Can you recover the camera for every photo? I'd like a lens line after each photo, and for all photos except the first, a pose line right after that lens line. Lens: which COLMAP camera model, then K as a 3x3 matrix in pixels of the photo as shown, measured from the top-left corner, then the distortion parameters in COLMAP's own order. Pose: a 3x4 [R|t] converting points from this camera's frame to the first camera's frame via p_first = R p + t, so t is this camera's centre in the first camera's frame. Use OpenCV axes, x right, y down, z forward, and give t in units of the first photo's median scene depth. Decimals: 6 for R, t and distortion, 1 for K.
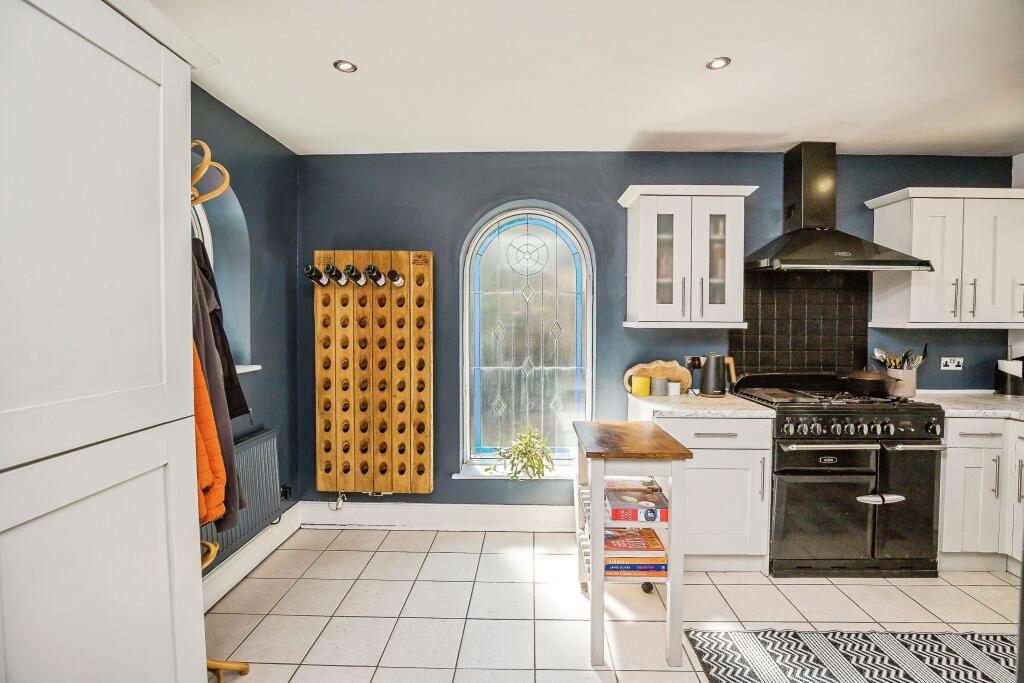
lens RADIAL K [[469.5, 0, 524.6], [0, 469.5, 327.5], [0, 0, 1]] dist [-0.043041, 0.014036]
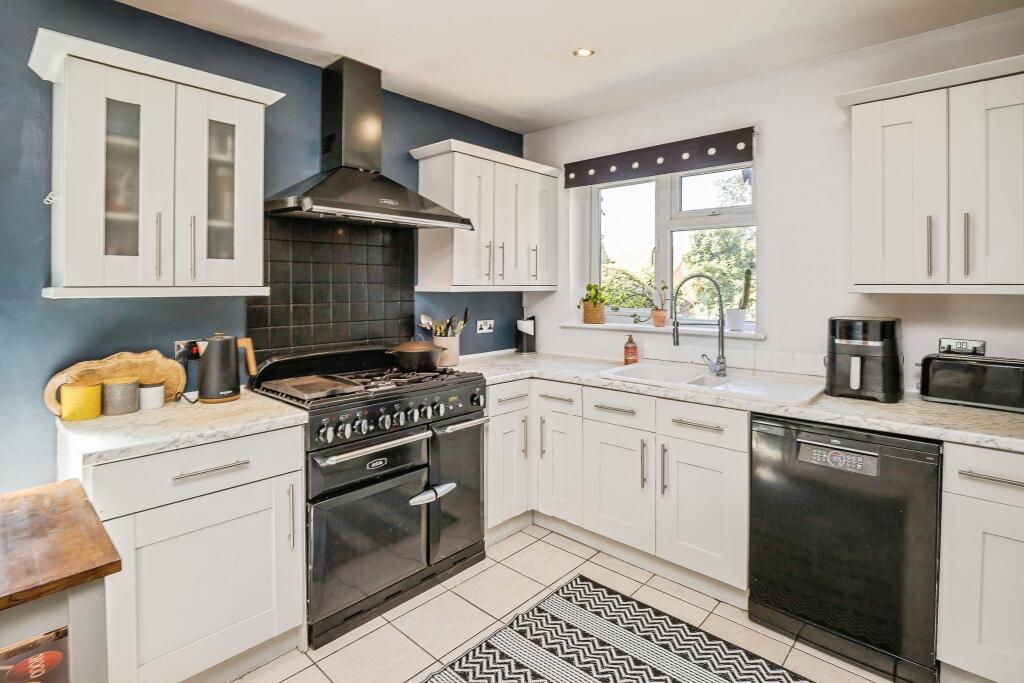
lens RADIAL K [[511.5, 0, 512.8], [0, 511.5, 284.3], [0, 0, 1]] dist [0.000452, 0.000245]
pose [[0.670993, -0.003815, 0.741454, 0.161167], [0.020874, 0.999688, -0.013746, 0.003317], [-0.741170, 0.024700, 0.670863, 0.225798]]
